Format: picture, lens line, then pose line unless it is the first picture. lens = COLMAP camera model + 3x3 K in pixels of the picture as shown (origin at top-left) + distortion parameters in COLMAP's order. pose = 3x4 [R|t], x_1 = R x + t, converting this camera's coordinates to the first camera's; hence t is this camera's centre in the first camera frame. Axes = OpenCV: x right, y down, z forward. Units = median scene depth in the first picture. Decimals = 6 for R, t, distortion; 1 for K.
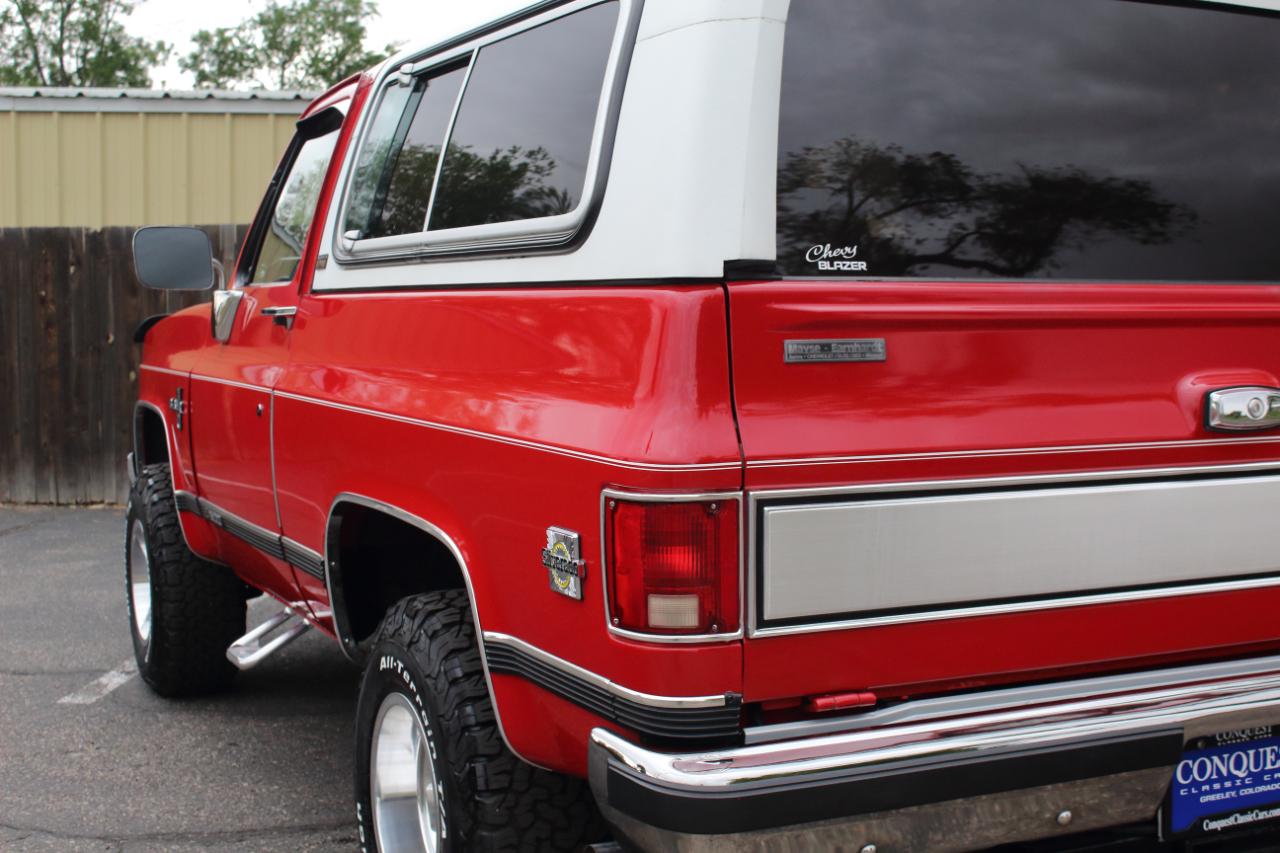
lens RADIAL K [[1663.7, 0, 639.1], [0, 1663.7, 426.1], [0, 0, 1]] dist [-0.039034, 0.000000]
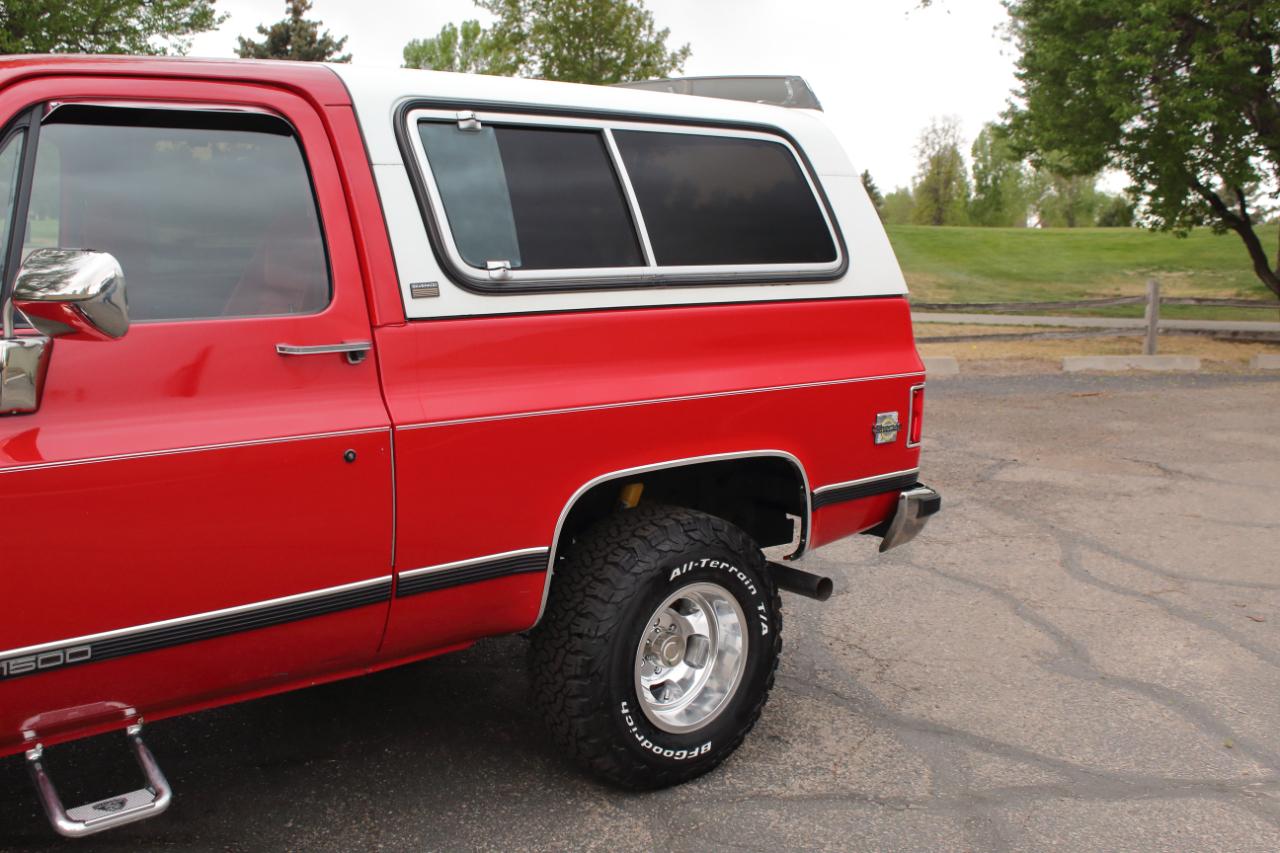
lens RADIAL K [[1426.9, 0, 640.8], [0, 1426.9, 433.1], [0, 0, 1]] dist [-0.081971, 0.000000]
pose [[-0.262068, -0.156458, 0.952282, -1.339084], [0.056906, 0.982548, 0.177091, -0.199683], [-0.963370, 0.100601, -0.248591, 1.374575]]
